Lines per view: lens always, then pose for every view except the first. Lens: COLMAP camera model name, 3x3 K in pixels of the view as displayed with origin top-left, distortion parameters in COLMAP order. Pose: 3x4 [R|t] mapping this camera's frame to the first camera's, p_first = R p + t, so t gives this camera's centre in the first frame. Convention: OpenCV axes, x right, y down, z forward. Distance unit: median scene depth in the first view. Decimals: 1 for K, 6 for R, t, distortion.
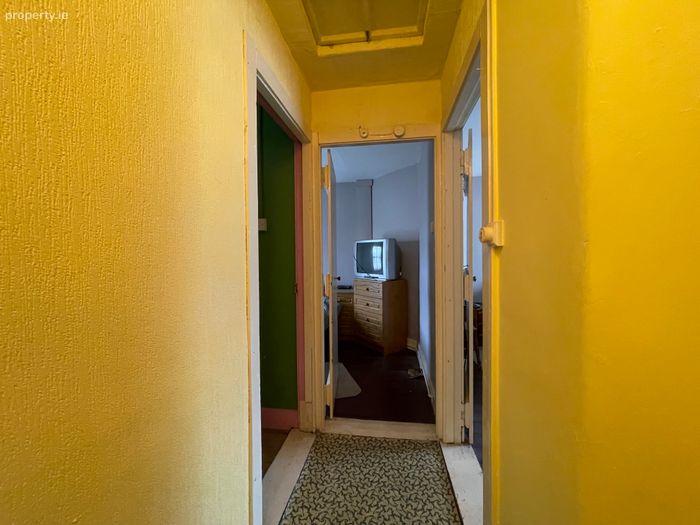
lens RADIAL K [[279.1, 0, 350.0], [0, 279.1, 262.5], [0, 0, 1]] dist [-0.006516, -0.000116]
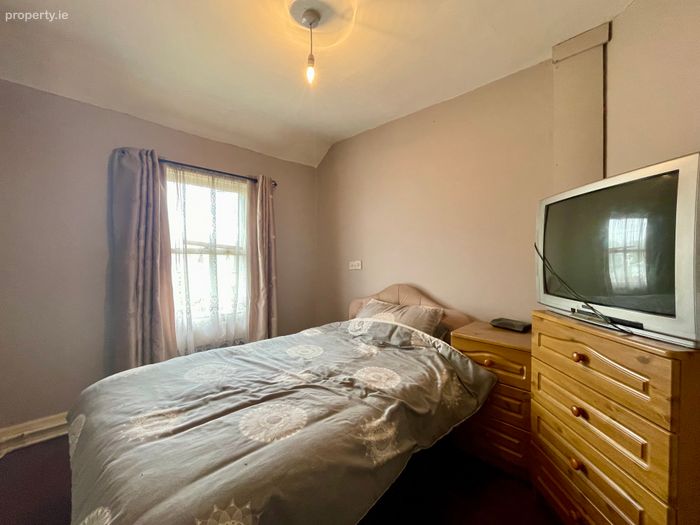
lens RADIAL K [[279.1, 0, 350.0], [0, 279.1, 262.5], [0, 0, 1]] dist [-0.006516, -0.000116]
pose [[0.803814, 0.019399, -0.594564, 0.035211], [-0.025812, 0.999664, -0.002279, 0.004971], [0.594320, 0.017179, 0.804045, 0.593886]]
